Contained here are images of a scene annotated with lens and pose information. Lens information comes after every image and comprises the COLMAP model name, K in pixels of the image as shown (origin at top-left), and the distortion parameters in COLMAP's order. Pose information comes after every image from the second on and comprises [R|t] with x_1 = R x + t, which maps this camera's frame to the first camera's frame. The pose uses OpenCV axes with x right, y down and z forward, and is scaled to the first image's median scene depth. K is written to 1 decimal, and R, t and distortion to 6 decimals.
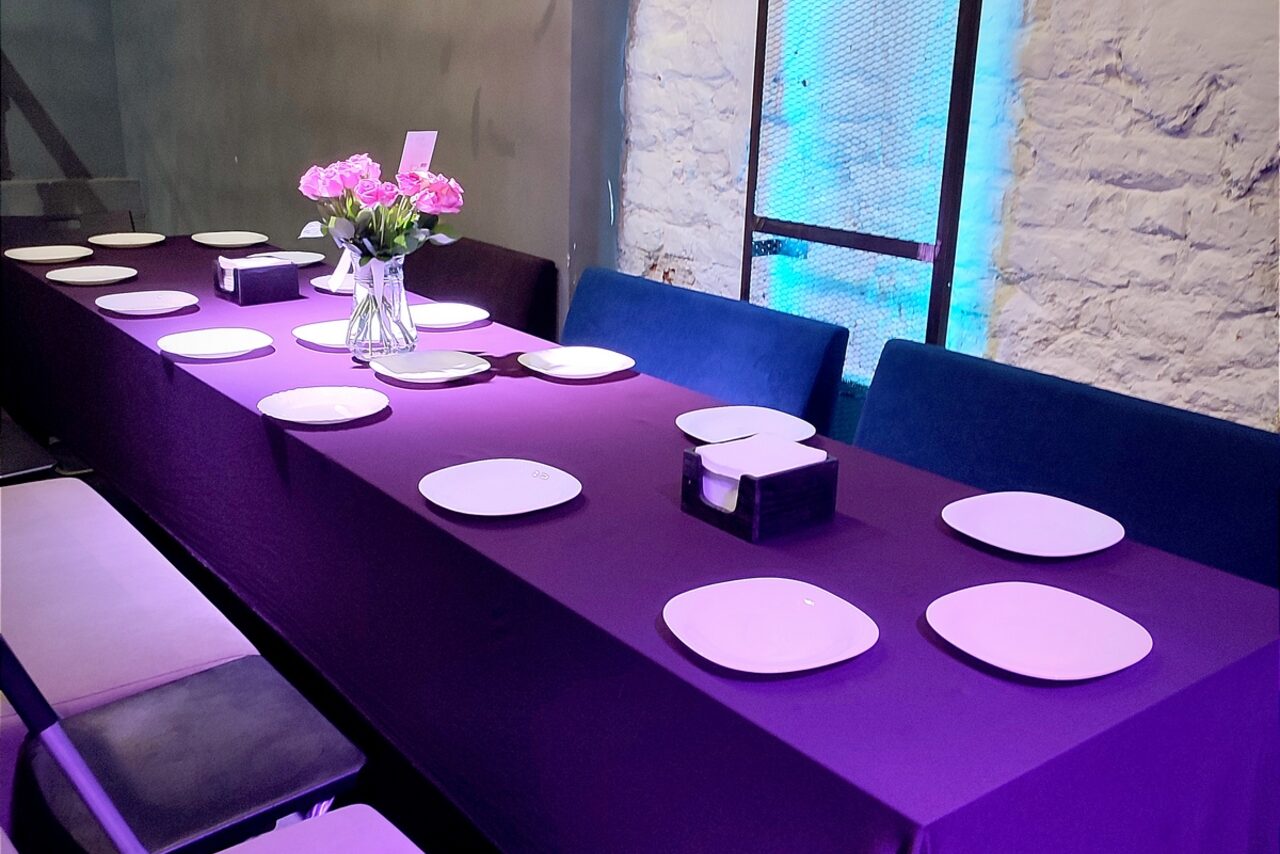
lens RADIAL K [[1254.5, 0, 639.7], [0, 1254.5, 427.1], [0, 0, 1]] dist [0.007252, 0.000000]
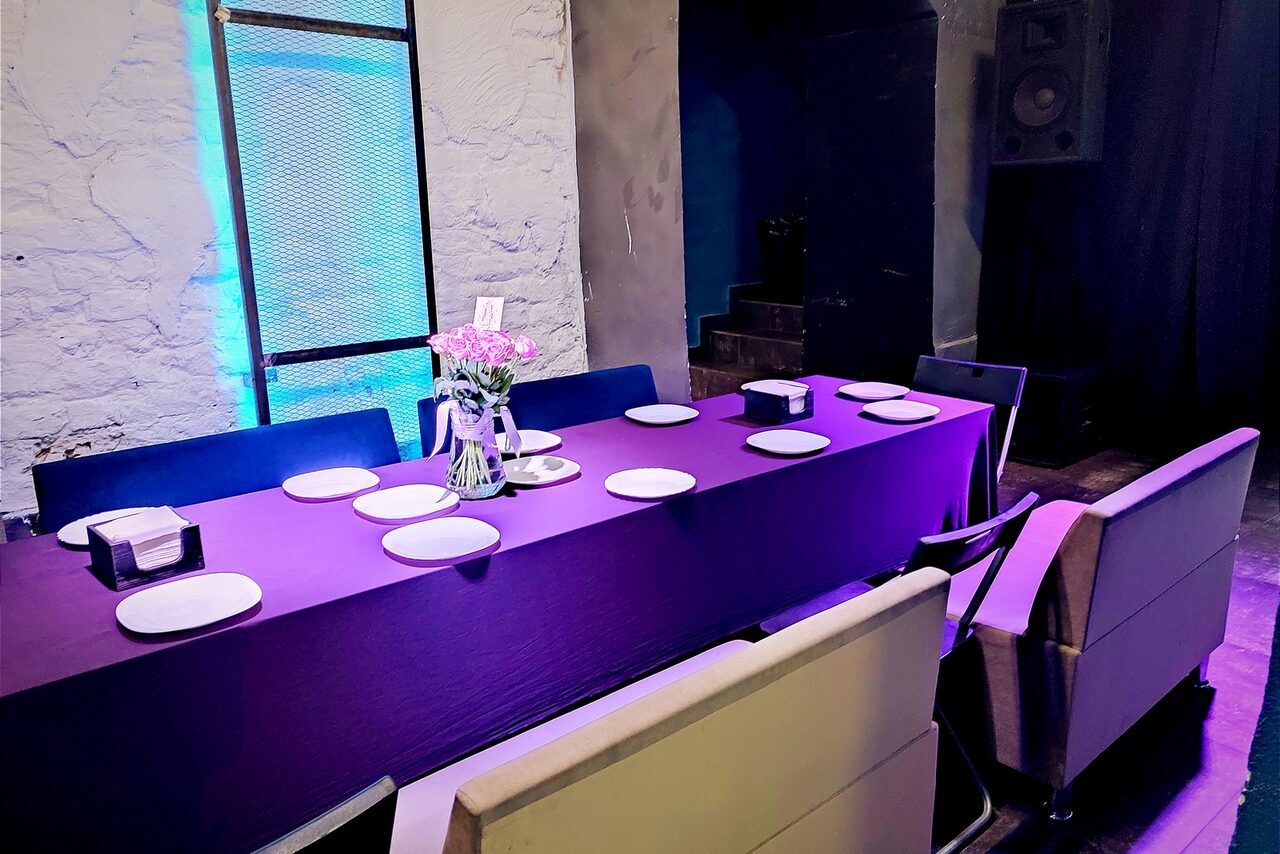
lens RADIAL K [[914.4, 0, 640.7], [0, 914.4, 426.3], [0, 0, 1]] dist [-0.002168, -0.000169]
pose [[-0.036795, -0.270386, 0.962049, -0.951891], [0.296074, 0.916528, 0.268916, -0.281295], [-0.954456, 0.294733, 0.046331, 0.752207]]
